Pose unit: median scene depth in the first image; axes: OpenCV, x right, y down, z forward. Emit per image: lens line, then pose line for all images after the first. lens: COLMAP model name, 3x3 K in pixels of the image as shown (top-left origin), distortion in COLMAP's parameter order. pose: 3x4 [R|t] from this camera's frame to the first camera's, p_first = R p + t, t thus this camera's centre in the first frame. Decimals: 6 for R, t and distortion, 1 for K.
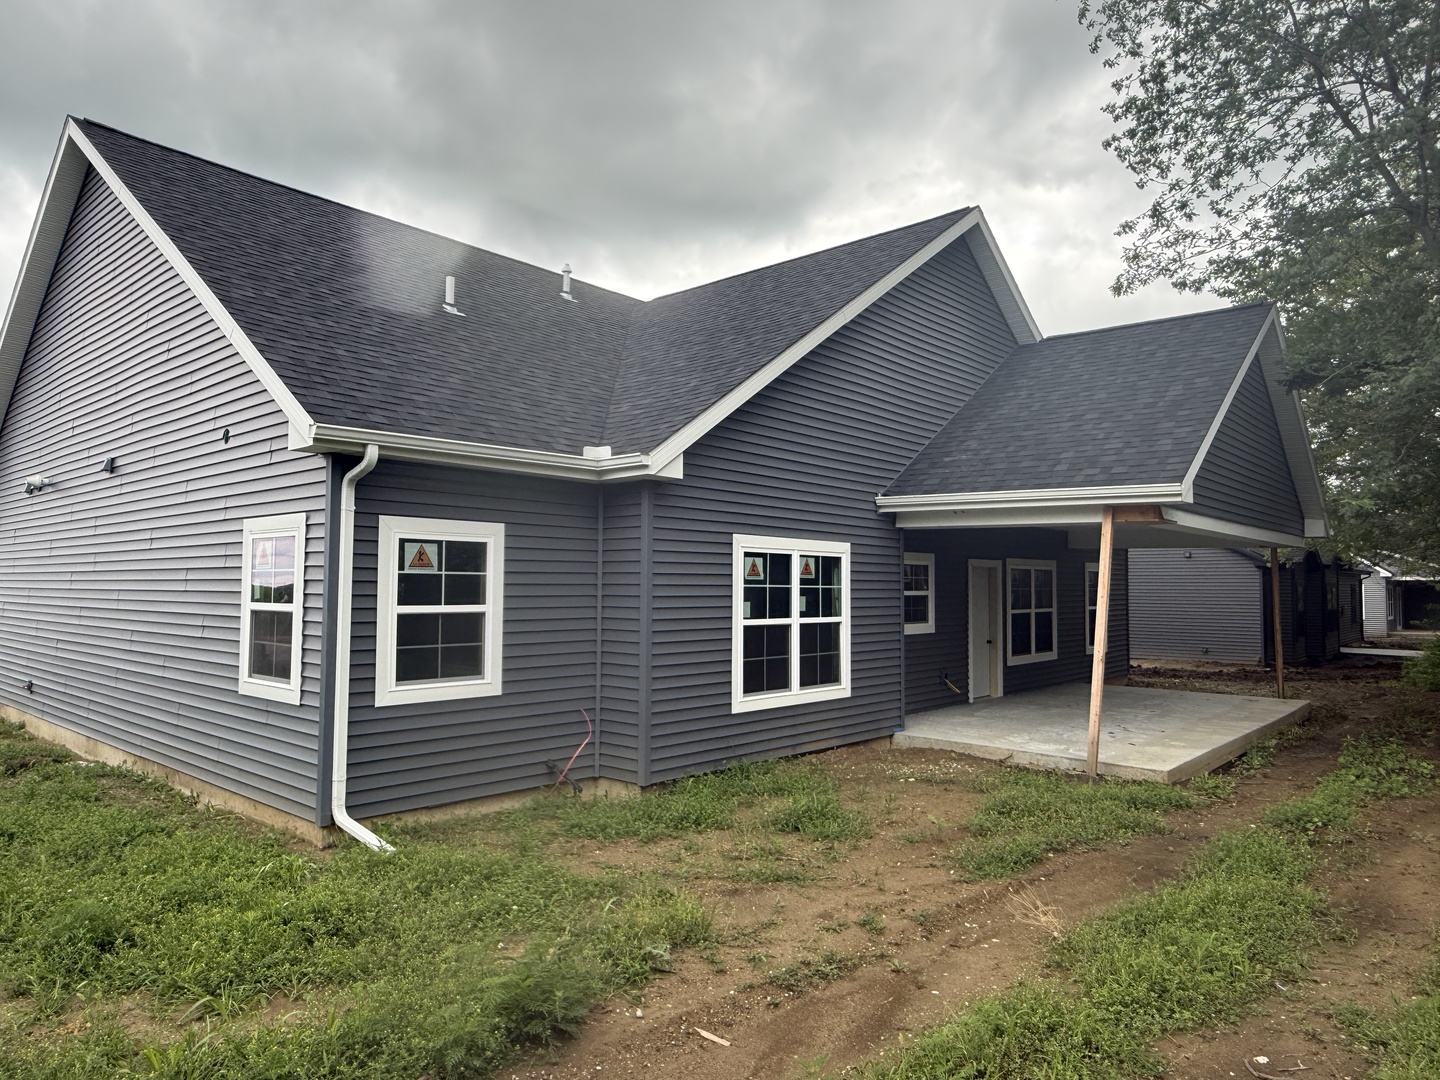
lens RADIAL K [[934.8, 0, 720.0], [0, 934.8, 540.0], [0, 0, 1]] dist [0.004577, 0.000657]
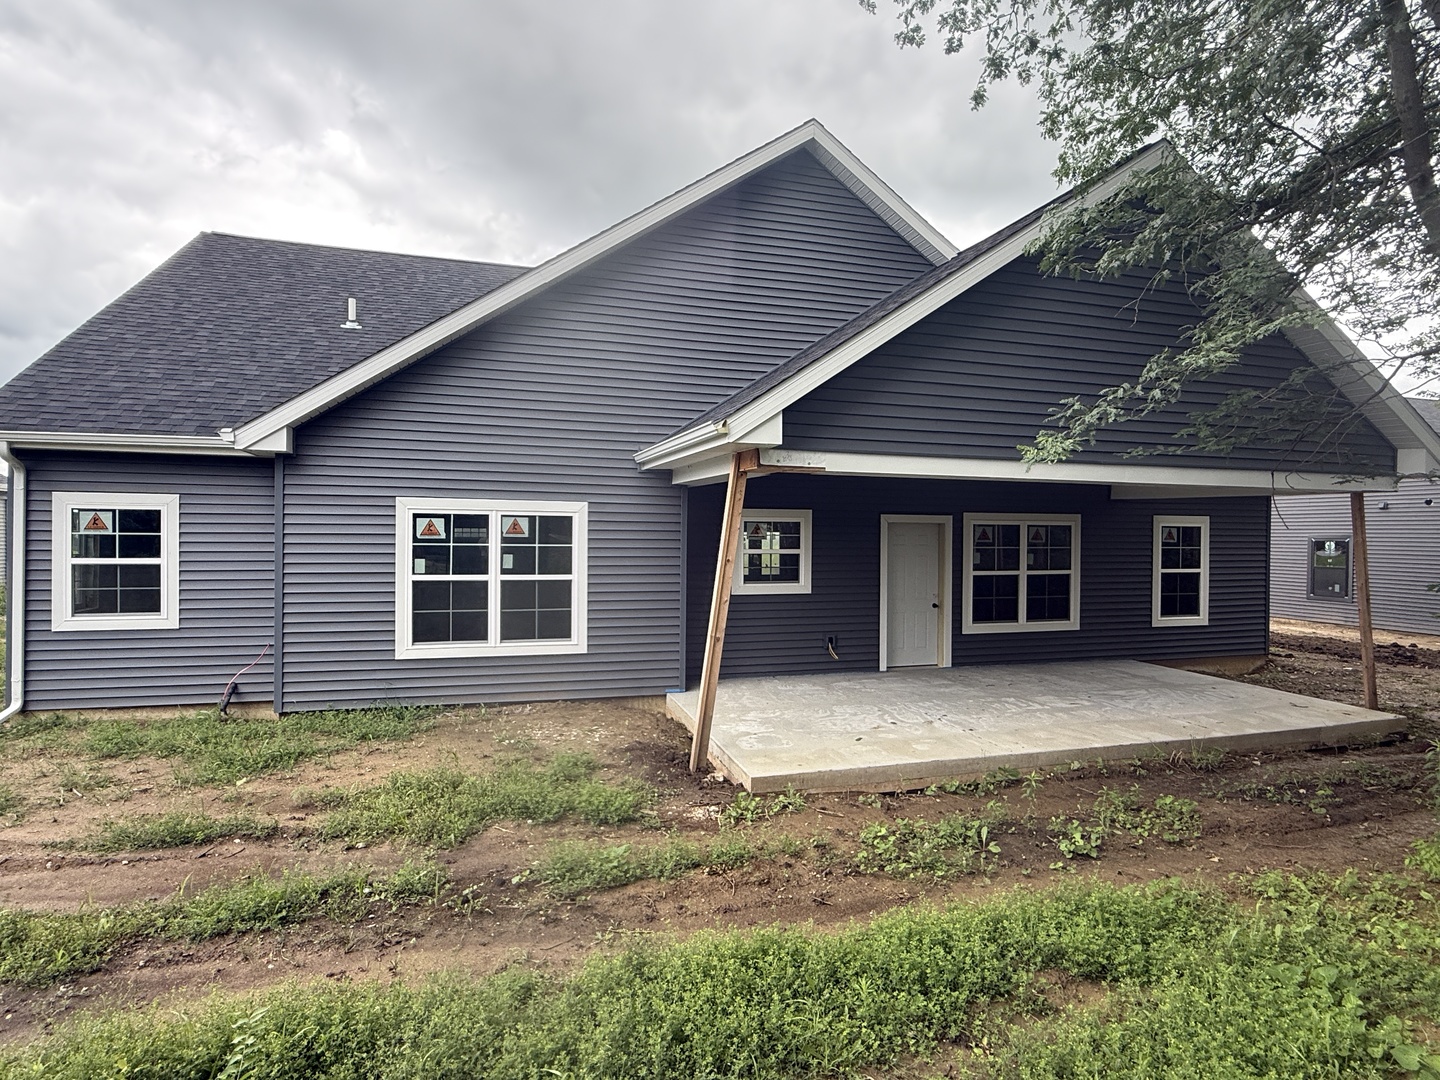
lens RADIAL K [[758.6, 0, 720.0], [0, 758.6, 540.0], [0, 0, 1]] dist [-0.005441, -0.000646]
pose [[0.852437, 0.004442, -0.522811, 0.799985], [0.022165, 0.998758, 0.044625, 0.012437], [0.522360, -0.049628, 0.851280, 0.436449]]
